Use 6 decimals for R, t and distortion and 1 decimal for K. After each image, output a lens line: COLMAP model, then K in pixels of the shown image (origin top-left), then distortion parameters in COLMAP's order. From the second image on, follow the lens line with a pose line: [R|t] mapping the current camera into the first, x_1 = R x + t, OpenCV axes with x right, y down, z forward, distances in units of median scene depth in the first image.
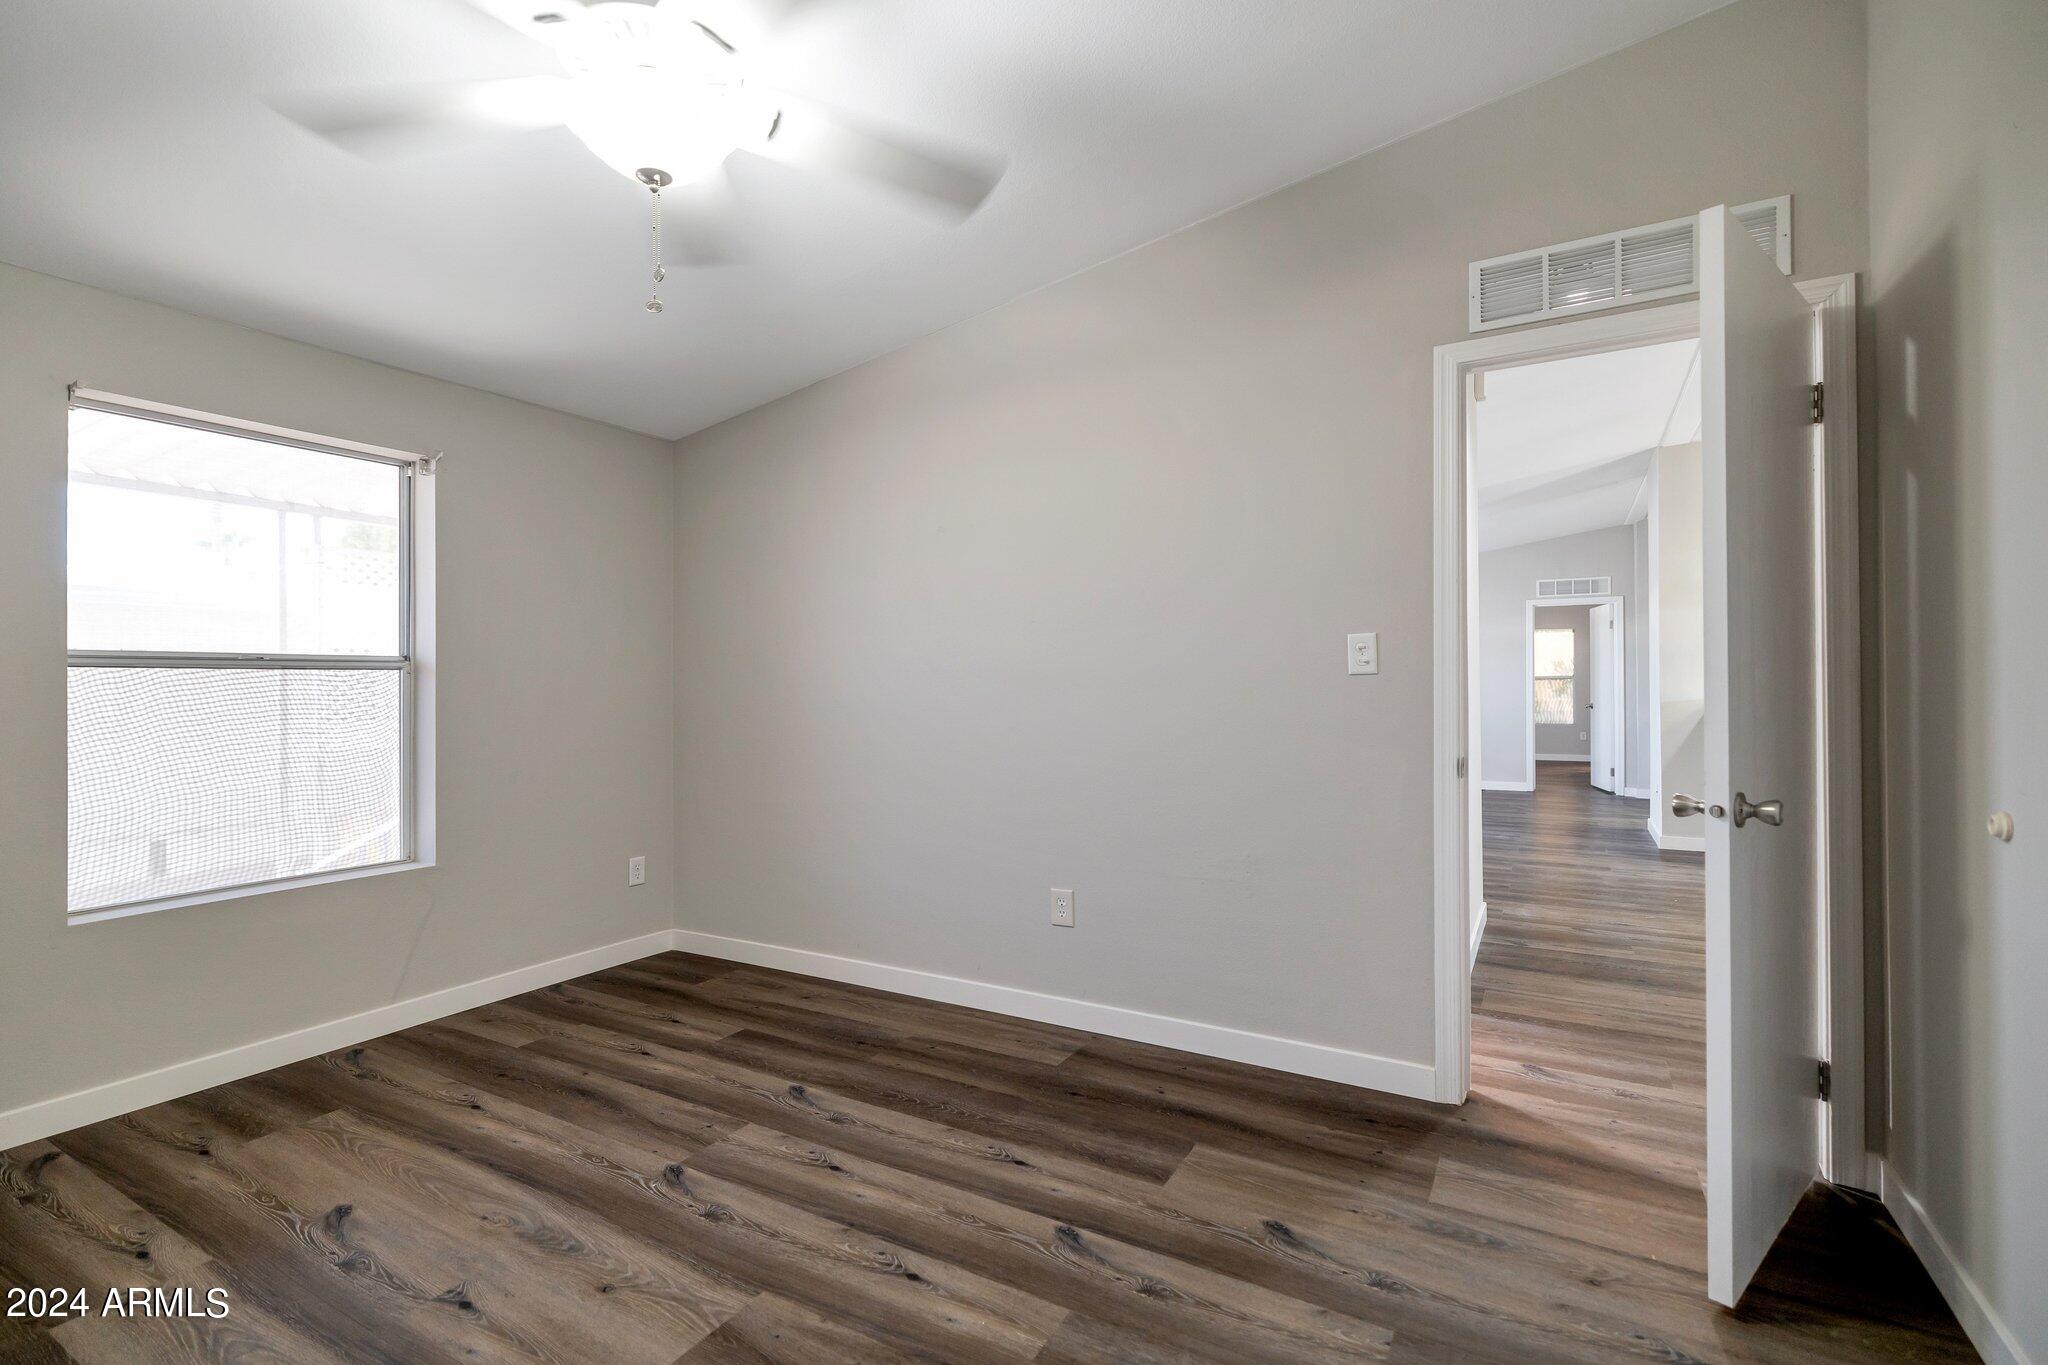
lens RADIAL K [[891.9, 0, 1044.4], [0, 891.9, 682.0], [0, 0, 1]] dist [0.001839, -0.000012]
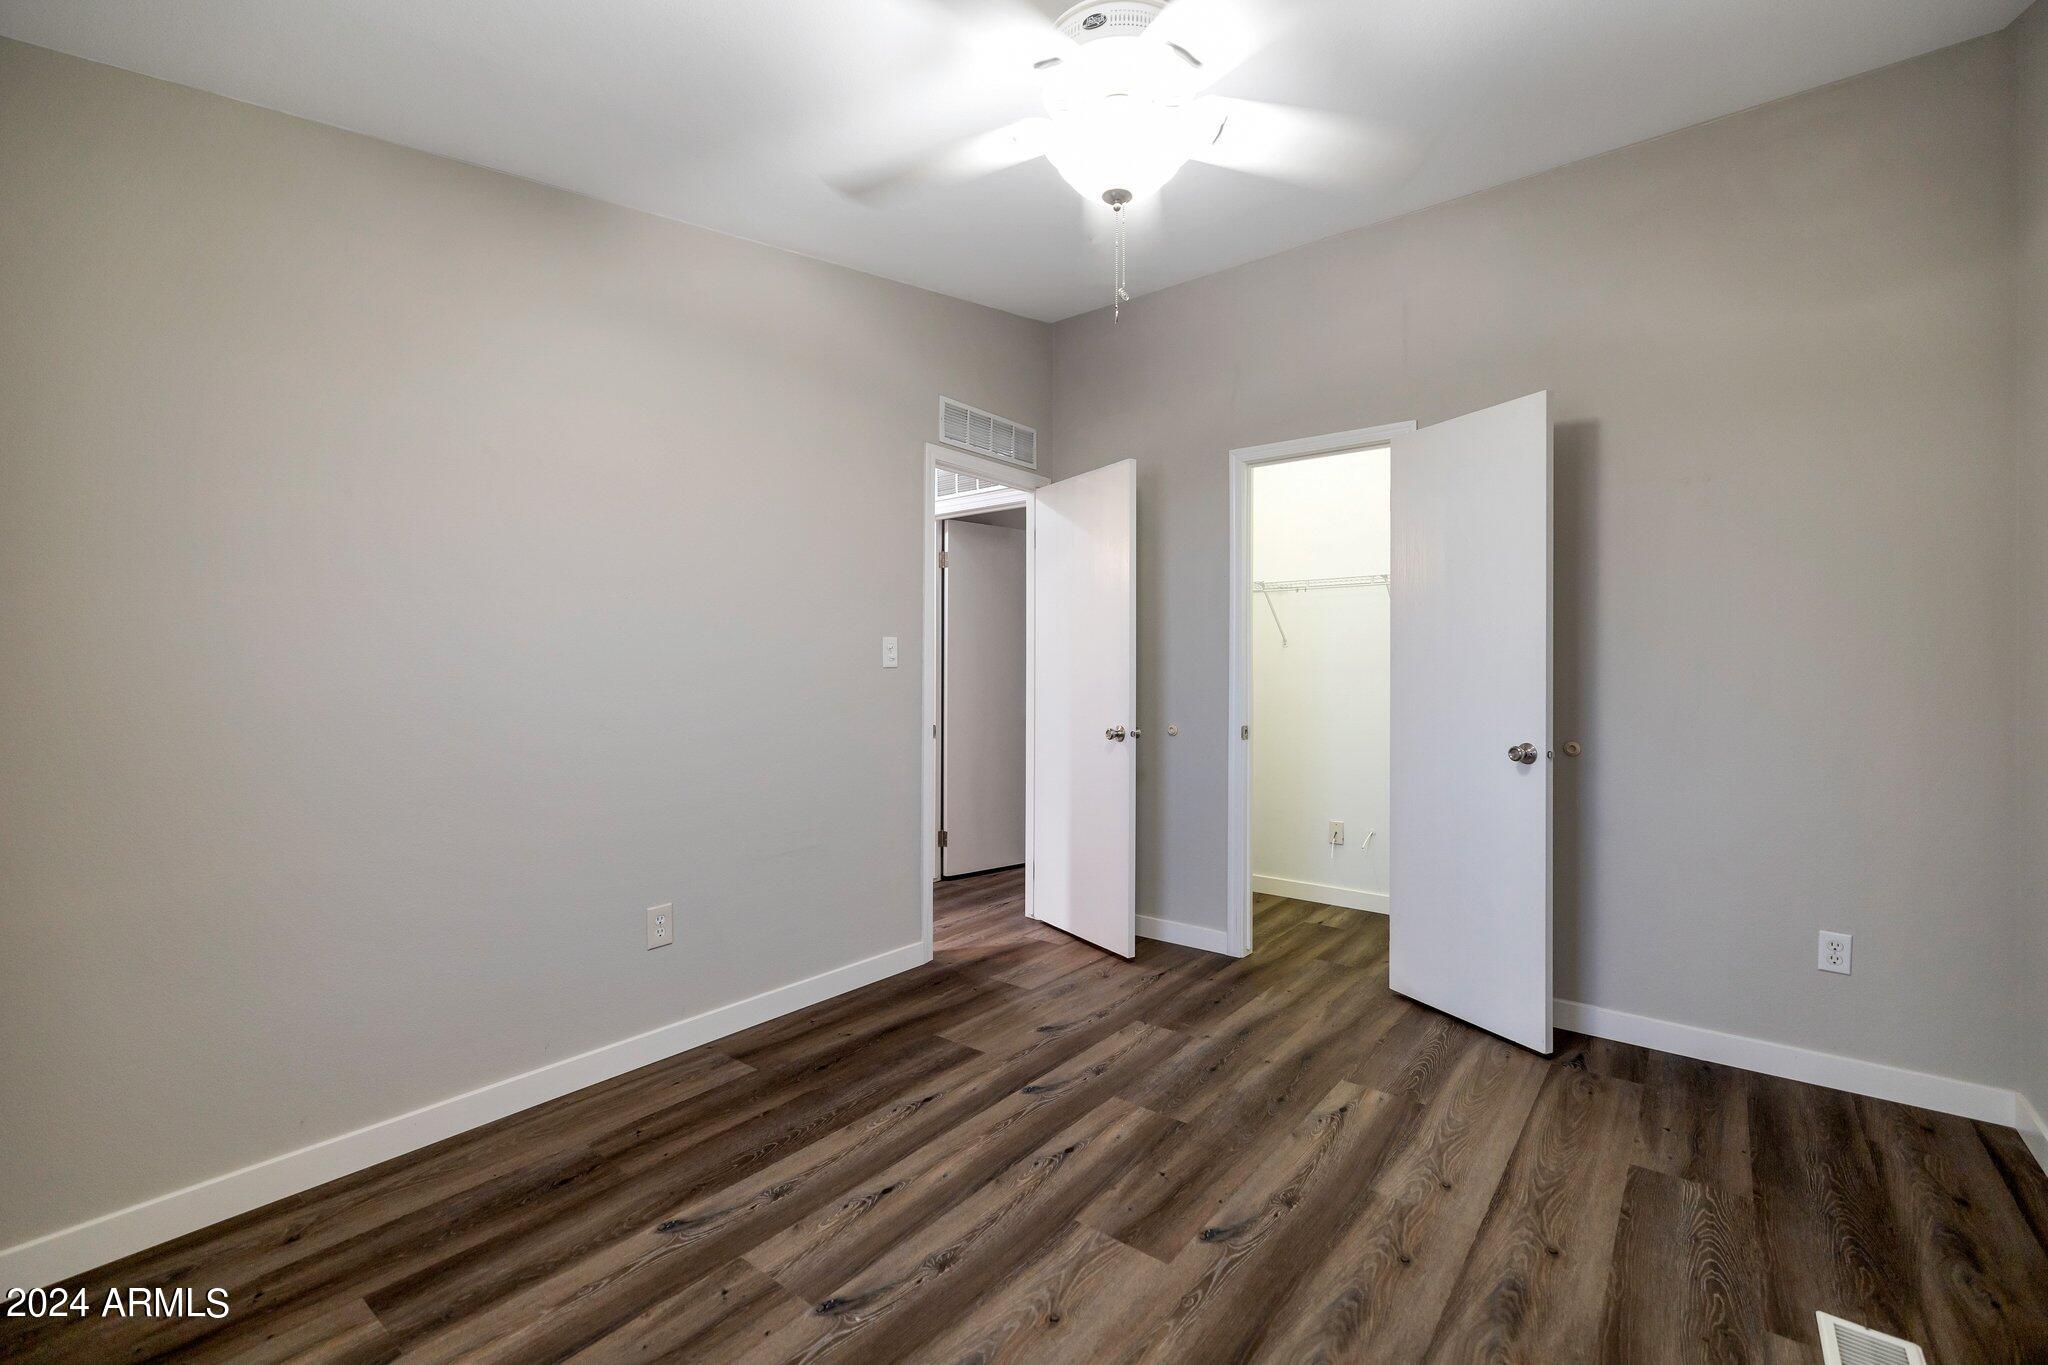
lens RADIAL K [[891.9, 0, 1045.7], [0, 891.9, 679.1], [0, 0, 1]] dist [0.001839, -0.000012]
pose [[0.142391, 0.001647, 0.989809, -1.069554], [-0.005660, 0.999984, -0.000849, 0.008853], [-0.989794, -0.005482, 0.142398, 0.663948]]
